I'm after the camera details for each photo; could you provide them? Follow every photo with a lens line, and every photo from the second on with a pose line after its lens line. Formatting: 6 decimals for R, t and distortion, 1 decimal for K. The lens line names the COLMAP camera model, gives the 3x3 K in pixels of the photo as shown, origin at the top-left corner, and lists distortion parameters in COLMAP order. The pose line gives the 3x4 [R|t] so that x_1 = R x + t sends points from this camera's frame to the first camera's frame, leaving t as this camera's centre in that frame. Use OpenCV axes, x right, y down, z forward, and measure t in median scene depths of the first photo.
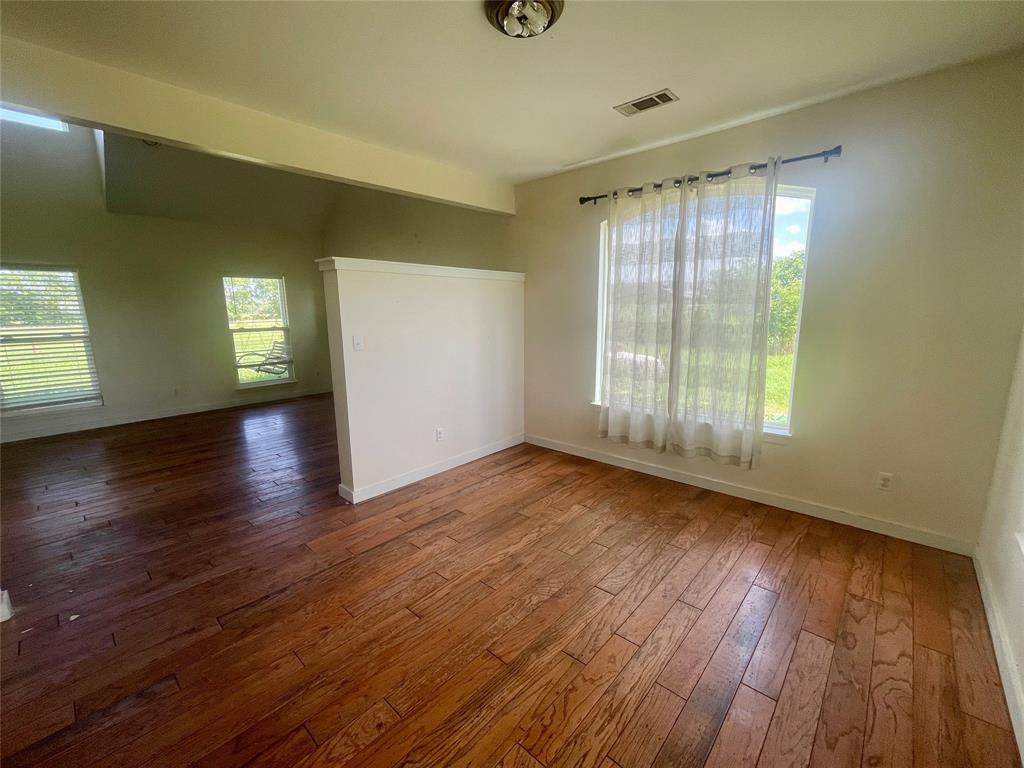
lens RADIAL K [[413.8, 0, 512.0], [0, 413.8, 386.3], [0, 0, 1]] dist [0.001810, -0.000162]
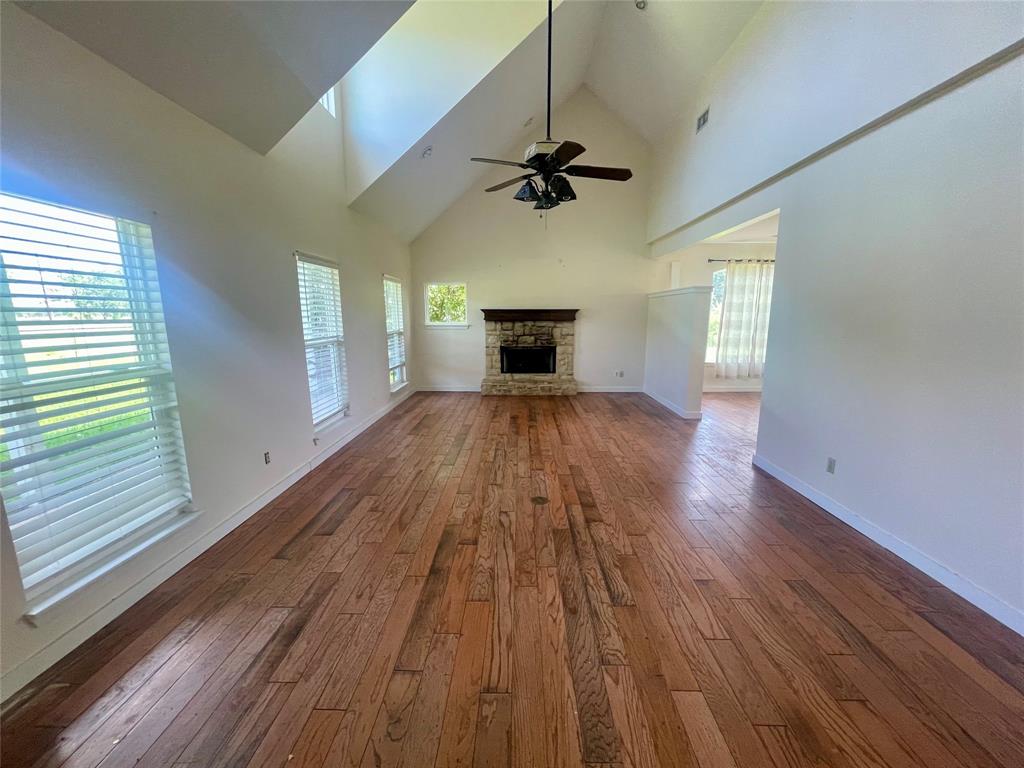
lens RADIAL K [[413.8, 0, 512.0], [0, 413.8, 386.3], [0, 0, 1]] dist [0.001810, -0.000162]
pose [[0.771006, -0.111630, 0.626968, -2.223449], [0.119947, 0.992351, 0.029182, -0.019631], [-0.625430, 0.052704, 0.778499, 0.073169]]
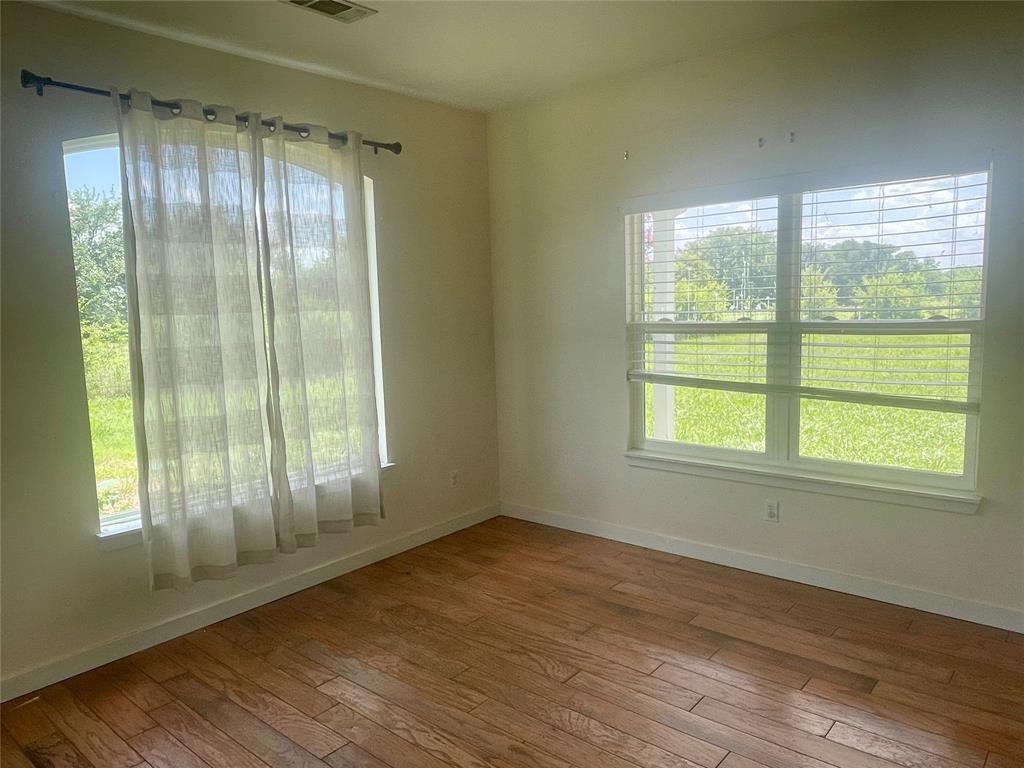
lens RADIAL K [[709.2, 0, 510.2], [0, 709.2, 386.6], [0, 0, 1]] dist [-0.000408, -0.003438]
pose [[0.000300, -0.115947, 0.993255, -0.692454], [0.216001, 0.969815, 0.113146, -0.134698], [-0.976393, 0.214510, 0.025336, 0.657120]]
